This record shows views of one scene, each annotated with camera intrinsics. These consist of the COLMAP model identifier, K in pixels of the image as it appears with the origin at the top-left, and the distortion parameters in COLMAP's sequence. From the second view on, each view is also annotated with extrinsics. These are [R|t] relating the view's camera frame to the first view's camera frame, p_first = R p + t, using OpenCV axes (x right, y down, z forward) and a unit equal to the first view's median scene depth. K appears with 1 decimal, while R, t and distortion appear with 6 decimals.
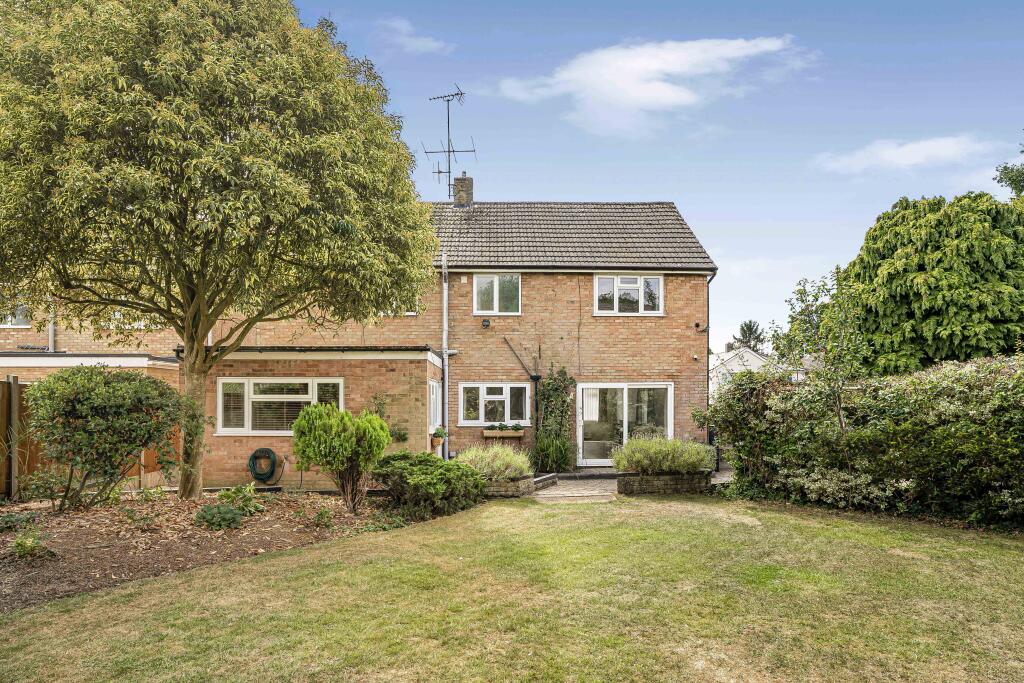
lens RADIAL K [[550.5, 0, 485.5], [0, 550.5, 404.9], [0, 0, 1]] dist [-0.008389, 0.005167]
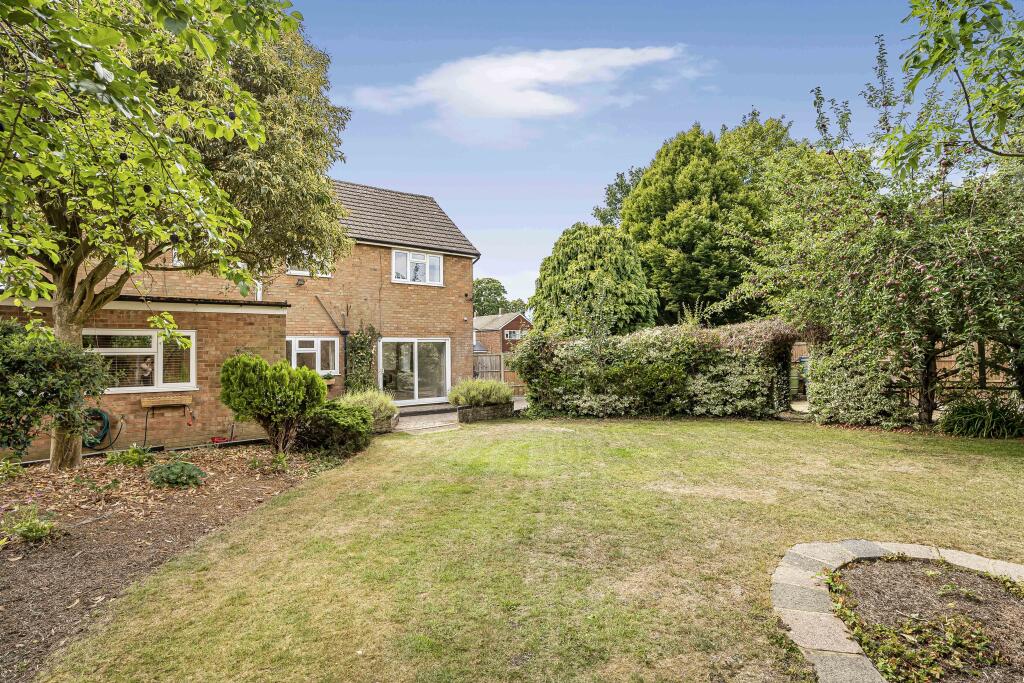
lens RADIAL K [[472.3, 0, 509.5], [0, 472.3, 340.1], [0, 0, 1]] dist [-0.002079, 0.001863]
pose [[0.828039, 0.006309, 0.560635, -0.261783], [0.012744, 0.999467, -0.030069, -0.000181], [-0.560525, 0.032043, 0.827517, -0.005824]]
